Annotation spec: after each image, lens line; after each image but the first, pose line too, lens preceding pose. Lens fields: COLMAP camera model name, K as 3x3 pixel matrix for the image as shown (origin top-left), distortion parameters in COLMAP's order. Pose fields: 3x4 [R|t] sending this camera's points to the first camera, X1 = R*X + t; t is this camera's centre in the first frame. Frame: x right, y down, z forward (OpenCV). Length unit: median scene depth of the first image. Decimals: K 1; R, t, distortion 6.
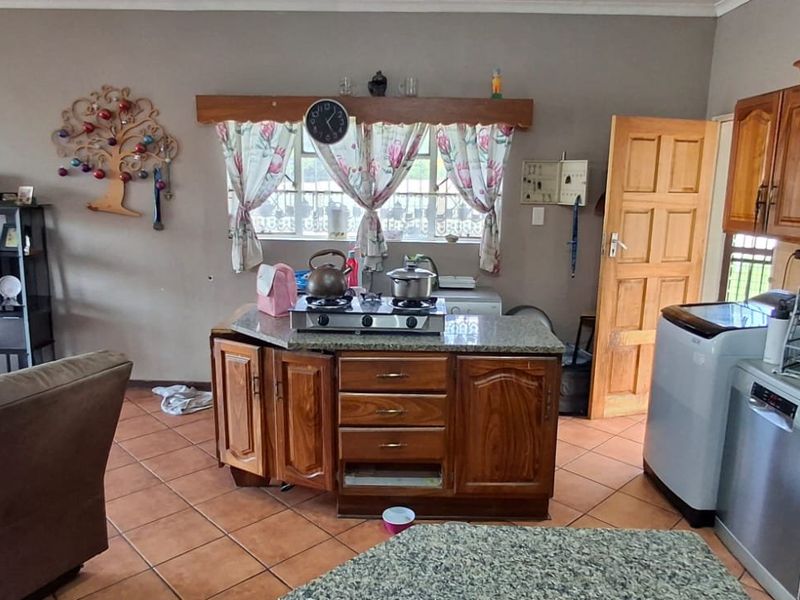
lens RADIAL K [[598.1, 0, 399.5], [0, 598.1, 300.9], [0, 0, 1]] dist [-0.012904, 0.018606]
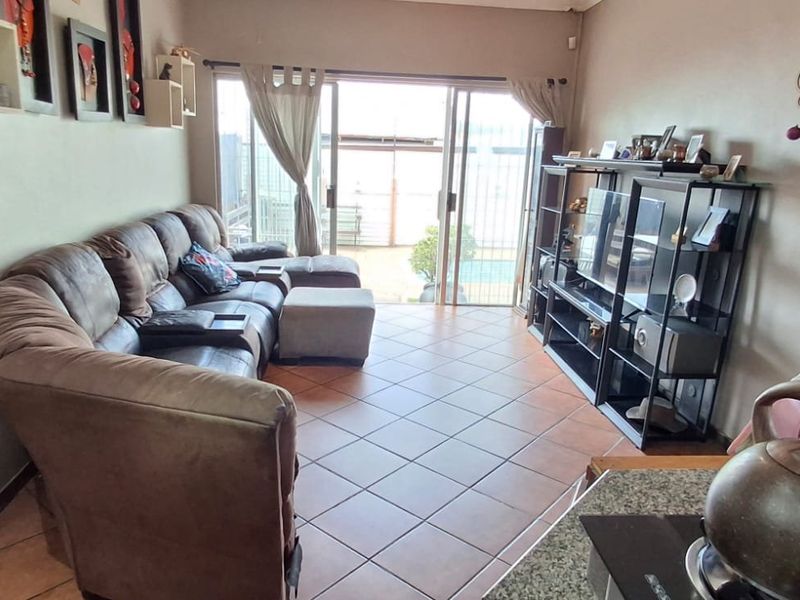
lens RADIAL K [[598.1, 0, 399.2], [0, 598.1, 301.4], [0, 0, 1]] dist [-0.012904, 0.018606]
pose [[0.098674, 0.237580, -0.966343, 0.046157], [-0.227142, 0.950824, 0.210571, -0.085819], [0.968850, 0.198719, 0.147786, 0.542377]]
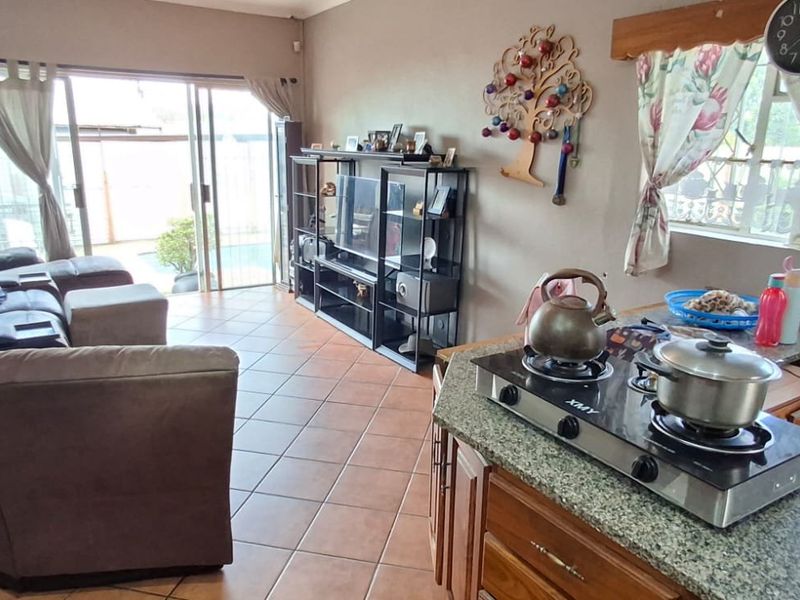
lens RADIAL K [[598.1, 0, 399.5], [0, 598.1, 297.2], [0, 0, 1]] dist [-0.012904, 0.018606]
pose [[0.556370, 0.208815, -0.804269, 0.149781], [-0.170208, 0.976025, 0.135663, -0.072039], [0.813315, 0.061415, 0.578573, 0.383249]]
